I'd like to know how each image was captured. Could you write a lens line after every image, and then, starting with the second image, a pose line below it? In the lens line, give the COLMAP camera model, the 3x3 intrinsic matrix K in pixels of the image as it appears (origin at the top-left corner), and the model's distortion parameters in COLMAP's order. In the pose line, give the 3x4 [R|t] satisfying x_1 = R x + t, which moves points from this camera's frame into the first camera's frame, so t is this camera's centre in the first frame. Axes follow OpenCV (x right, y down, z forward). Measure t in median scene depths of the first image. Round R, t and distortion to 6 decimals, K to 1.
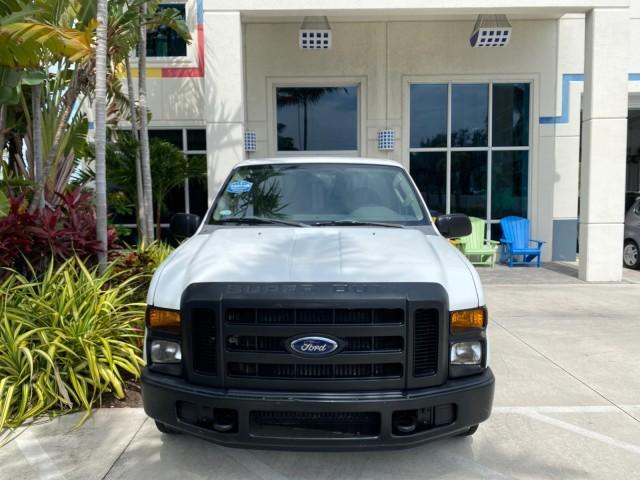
lens RADIAL K [[492.7, 0, 317.5], [0, 492.7, 240.0], [0, 0, 1]] dist [0.033432, -0.042868]
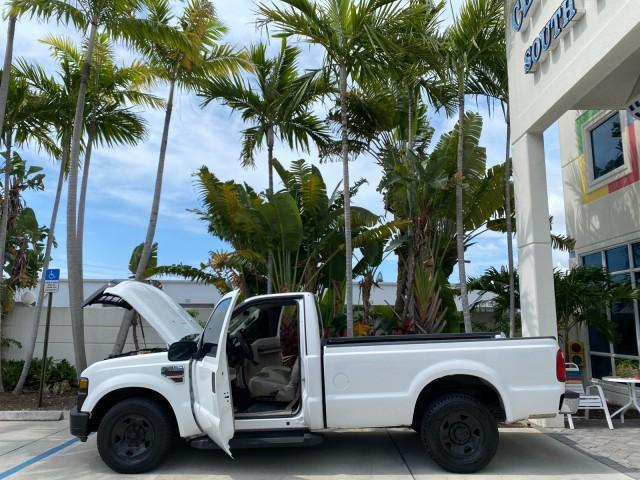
lens RADIAL K [[492.7, 0, 316.8], [0, 492.7, 238.3], [0, 0, 1]] dist [0.033432, -0.042868]
pose [[-0.024589, -0.158789, -0.987006, 0.706464], [-0.087008, 0.983898, -0.156122, -0.059974], [0.995904, 0.082039, -0.038009, 0.573205]]
